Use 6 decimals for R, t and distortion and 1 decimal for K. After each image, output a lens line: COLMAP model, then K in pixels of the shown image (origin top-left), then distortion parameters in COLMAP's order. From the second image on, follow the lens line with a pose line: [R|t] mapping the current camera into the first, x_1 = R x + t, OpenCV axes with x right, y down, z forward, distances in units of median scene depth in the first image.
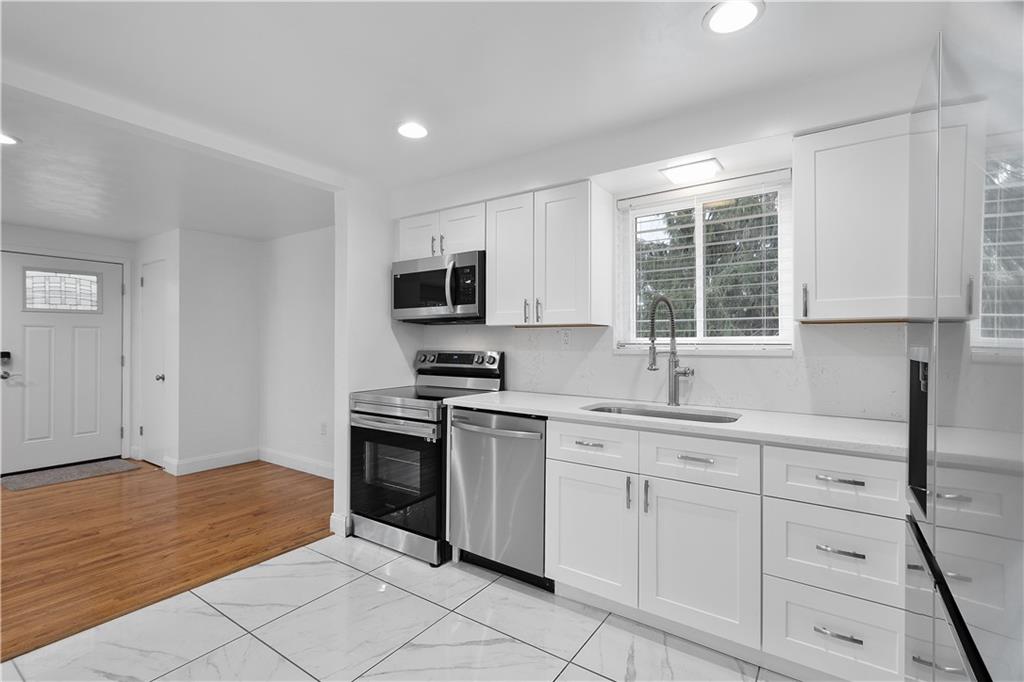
lens RADIAL K [[451.9, 0, 515.4], [0, 451.9, 344.3], [0, 0, 1]] dist [0.018821, 0.000143]
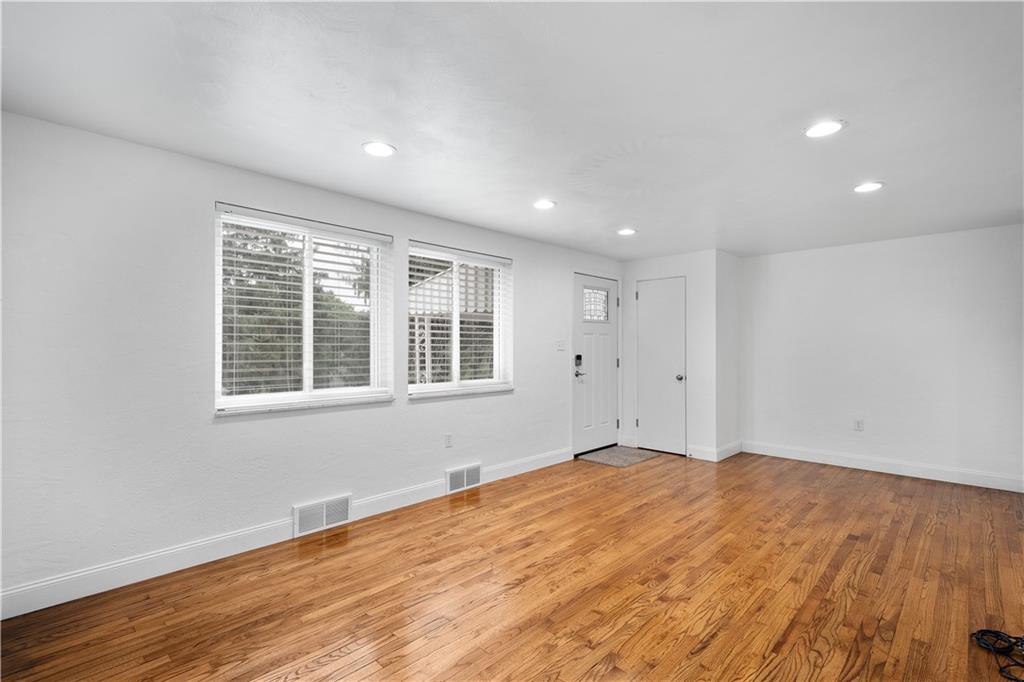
lens RADIAL K [[468.7, 0, 507.8], [0, 468.7, 348.4], [0, 0, 1]] dist [0.020390, -0.000192]
pose [[0.988893, -0.000195, -0.148628, -1.042238], [0.000463, 0.999998, 0.001767, -0.003664], [0.148628, -0.001816, 0.988892, -0.251919]]
